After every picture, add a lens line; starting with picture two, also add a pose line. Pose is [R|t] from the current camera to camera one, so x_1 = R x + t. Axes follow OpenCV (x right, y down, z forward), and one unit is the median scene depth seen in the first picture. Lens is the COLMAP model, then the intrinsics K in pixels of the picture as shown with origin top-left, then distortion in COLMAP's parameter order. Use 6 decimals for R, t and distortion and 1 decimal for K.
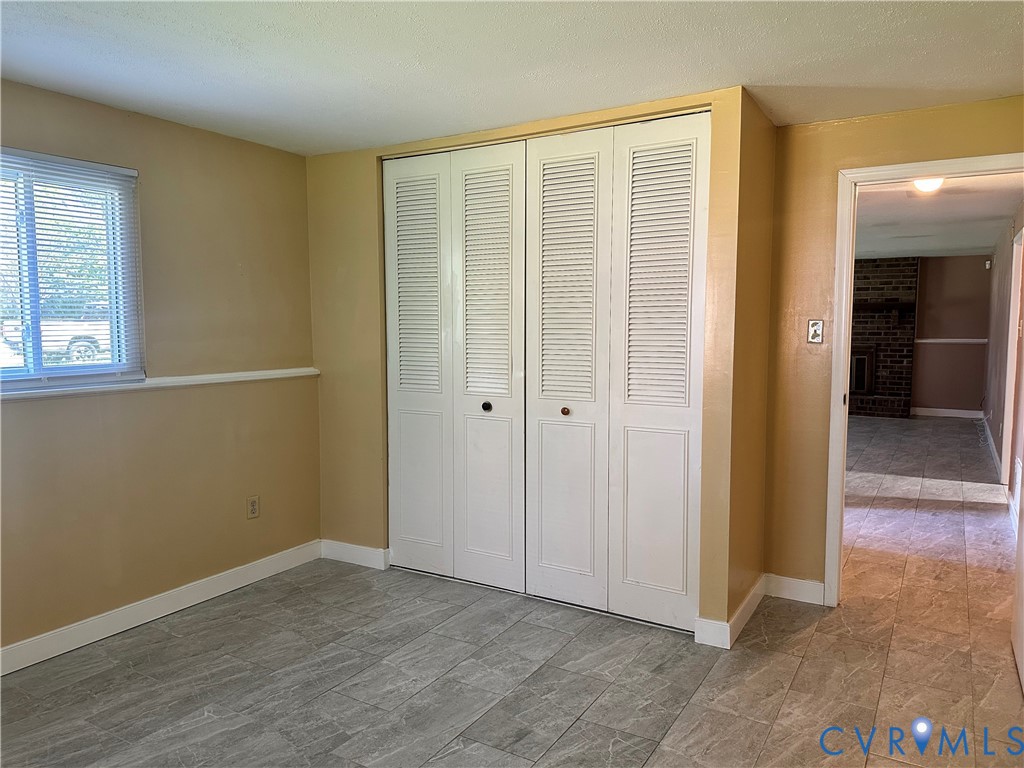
lens RADIAL K [[716.1, 0, 521.3], [0, 716.1, 379.3], [0, 0, 1]] dist [0.065231, -0.083117]
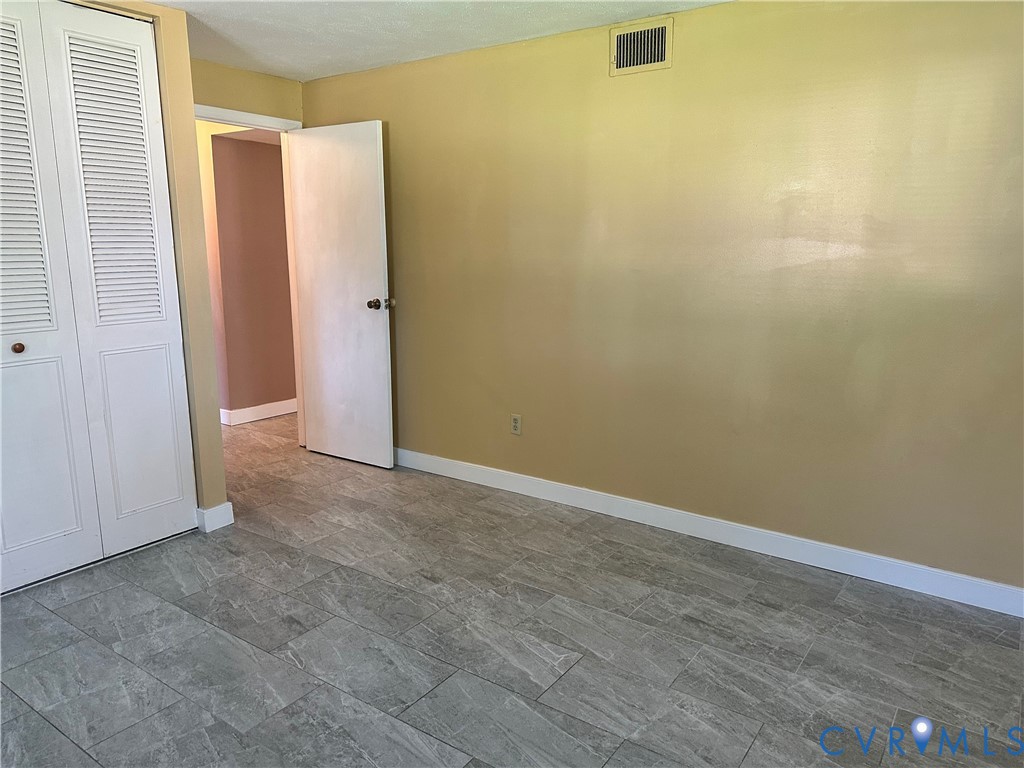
lens RADIAL K [[716.1, 0, 512.2], [0, 716.1, 377.6], [0, 0, 1]] dist [0.065231, -0.083117]
pose [[0.083346, -0.182499, 0.979667, -0.778293], [0.072178, 0.981611, 0.176721, -0.029068], [-0.993903, 0.055981, 0.094986, 0.436747]]
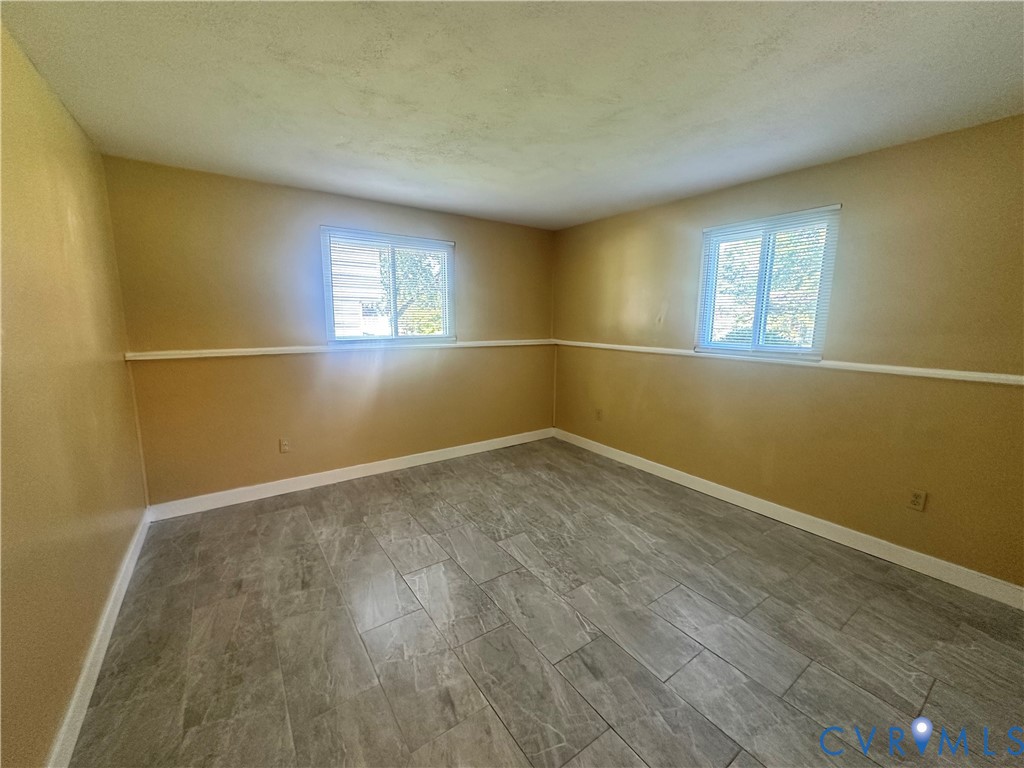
lens RADIAL K [[409.2, 0, 510.8], [0, 409.2, 385.2], [0, 0, 1]] dist [-0.002099, 0.000901]
pose [[-0.413122, 0.144562, -0.899128, 0.469577], [-0.077835, 0.978102, 0.193023, -0.064244], [0.907343, 0.149726, -0.392824, 0.856226]]
